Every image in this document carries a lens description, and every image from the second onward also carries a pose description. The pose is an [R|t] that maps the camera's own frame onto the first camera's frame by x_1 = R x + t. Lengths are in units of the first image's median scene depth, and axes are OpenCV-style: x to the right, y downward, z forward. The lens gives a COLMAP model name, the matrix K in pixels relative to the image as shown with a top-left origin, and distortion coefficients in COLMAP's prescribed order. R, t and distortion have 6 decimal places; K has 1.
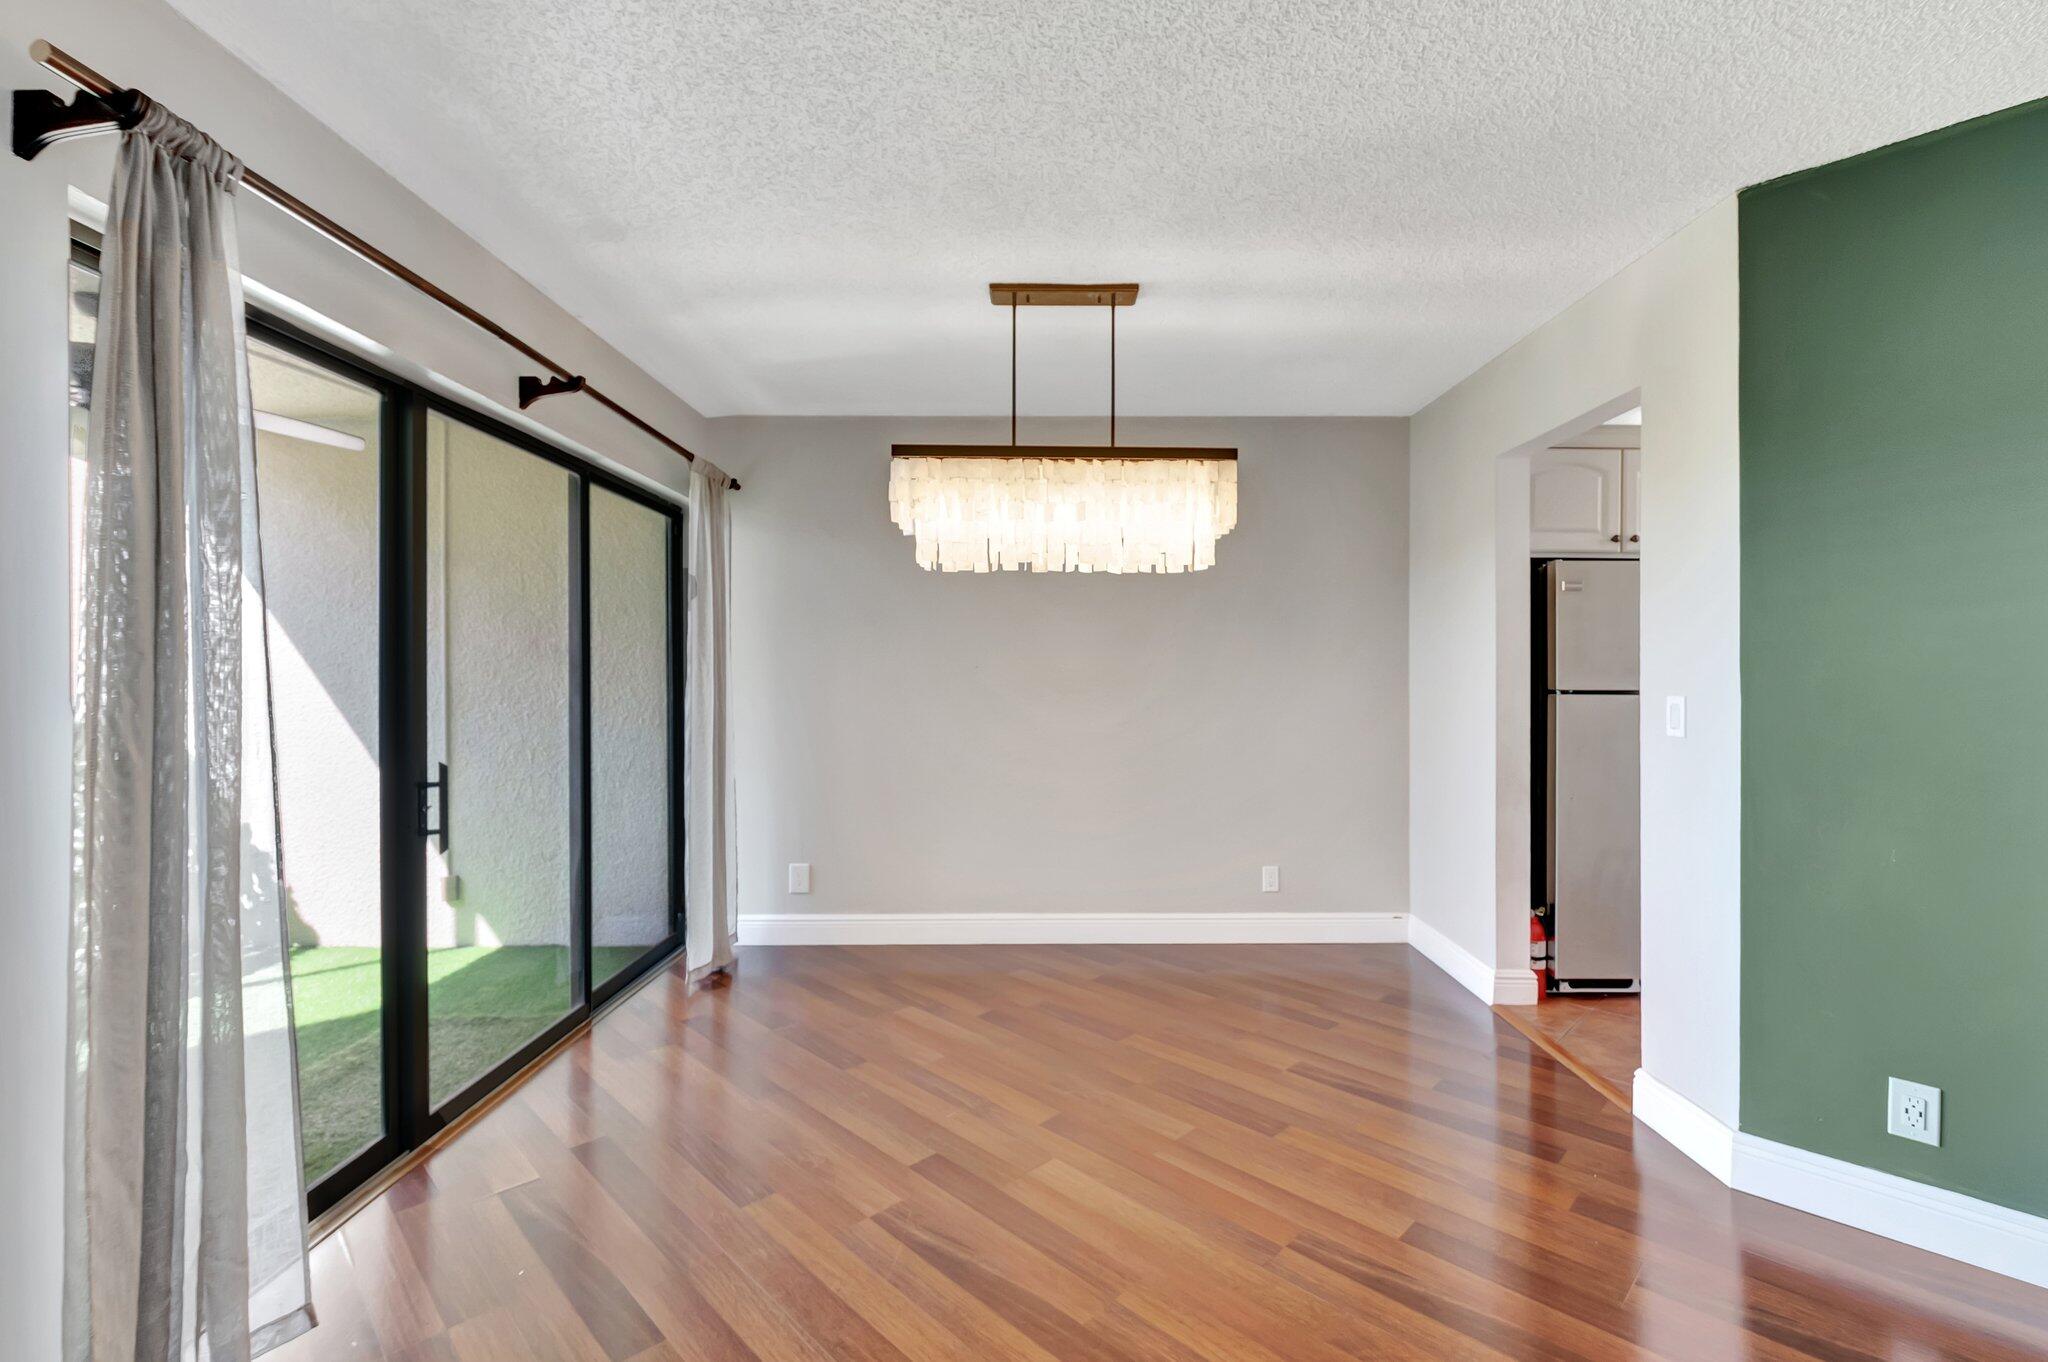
lens RADIAL K [[918.6, 0, 932.5], [0, 918.6, 676.0], [0, 0, 1]] dist [-0.005074, -0.000087]
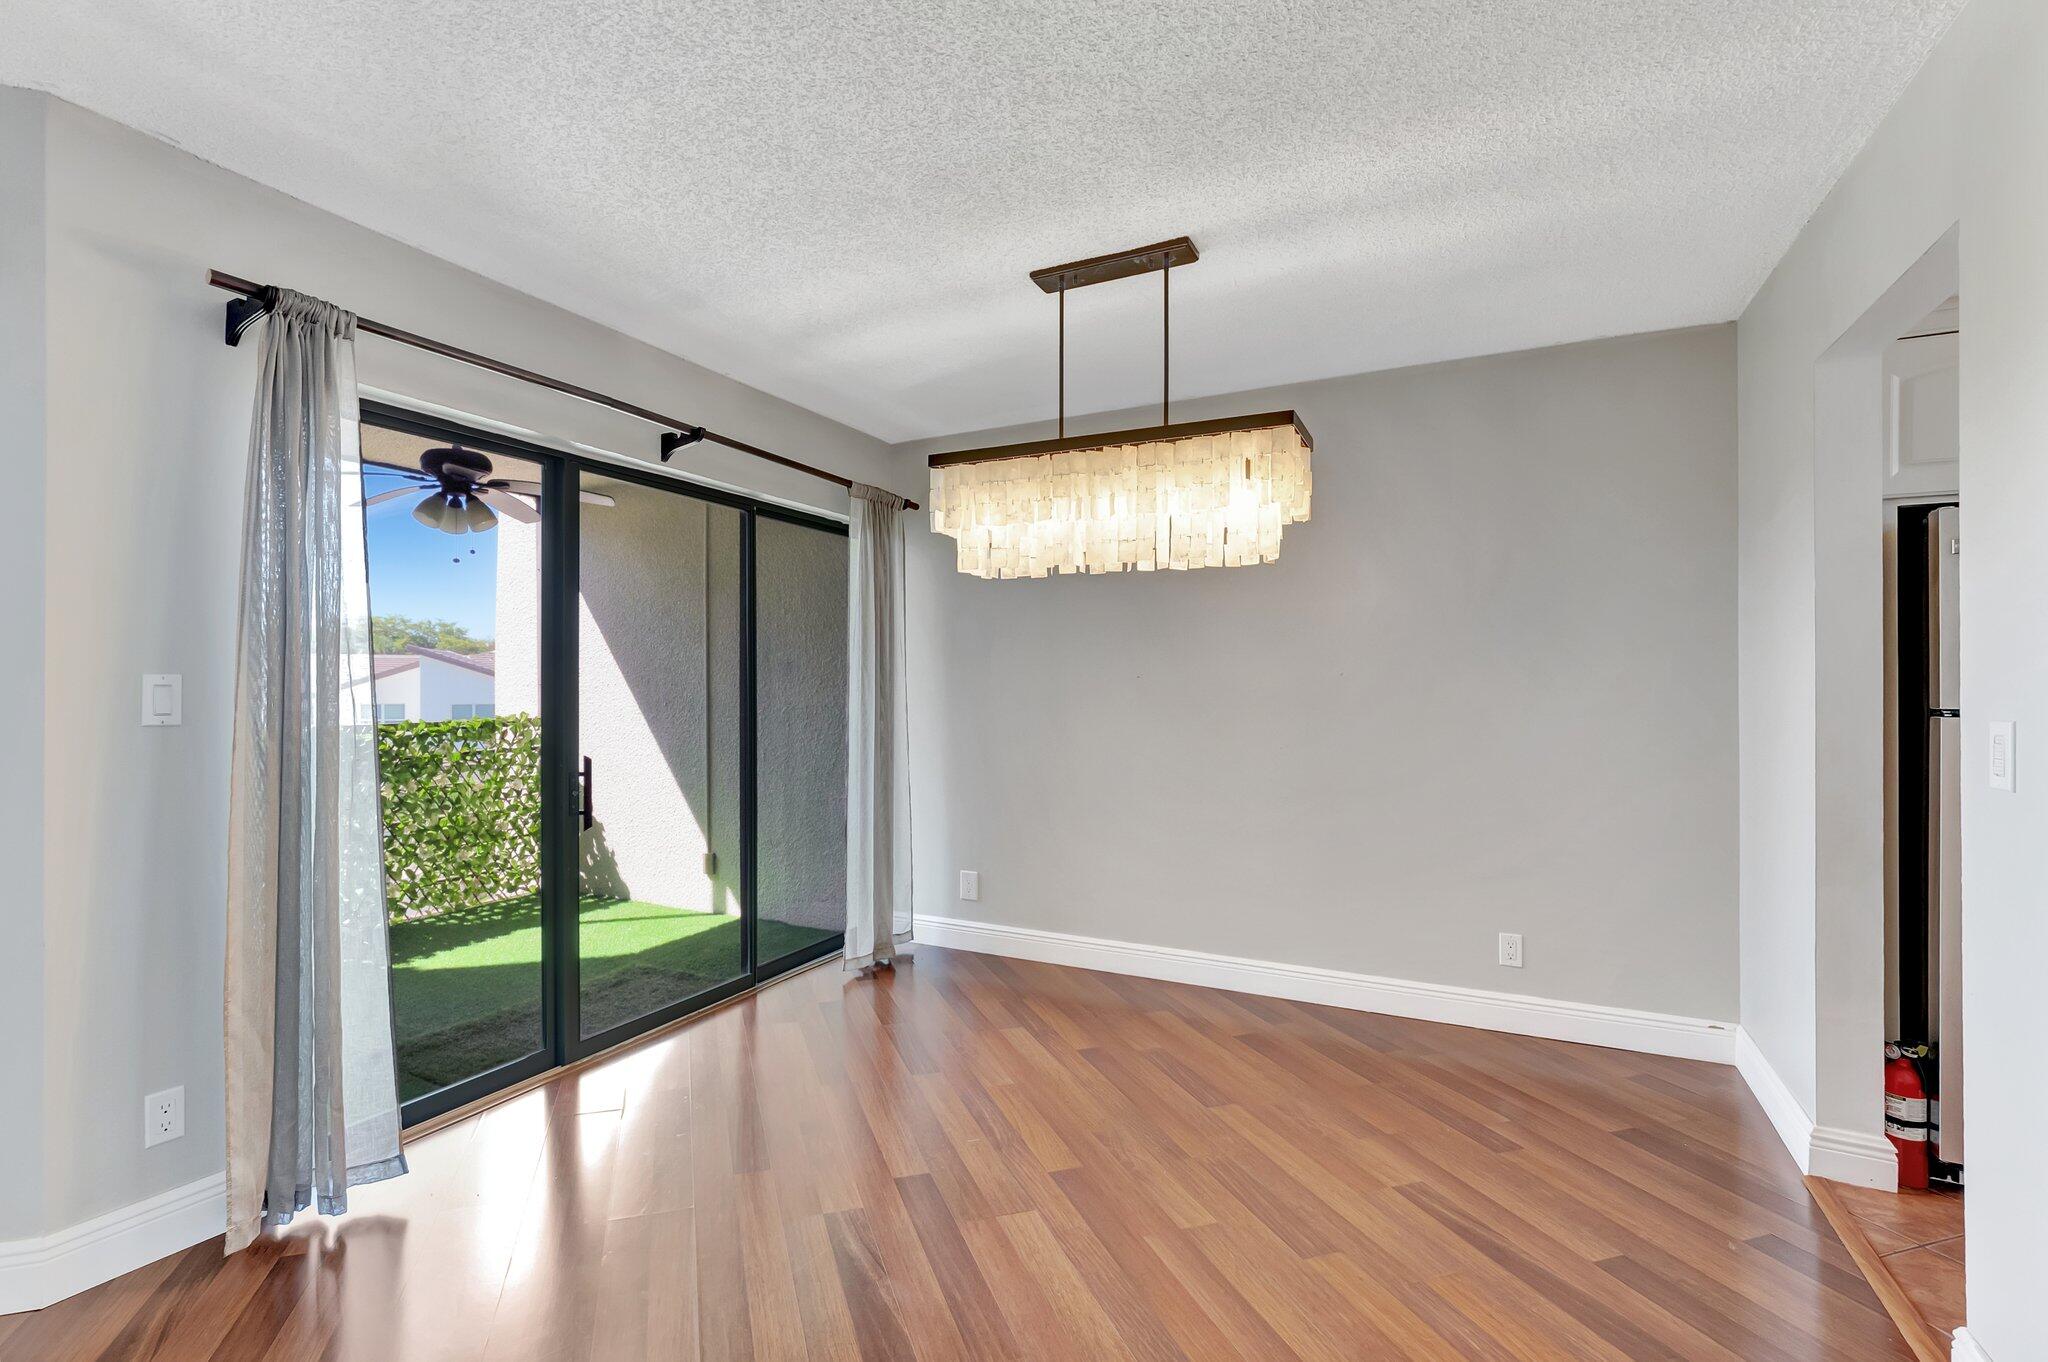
lens RADIAL K [[918.6, 0, 948.0], [0, 918.6, 679.4], [0, 0, 1]] dist [-0.005074, -0.000087]
pose [[0.881792, -0.002091, -0.471634, 0.426223], [-0.001108, 0.999978, -0.006506, -0.001022], [0.471637, 0.006260, 0.881771, 0.124110]]
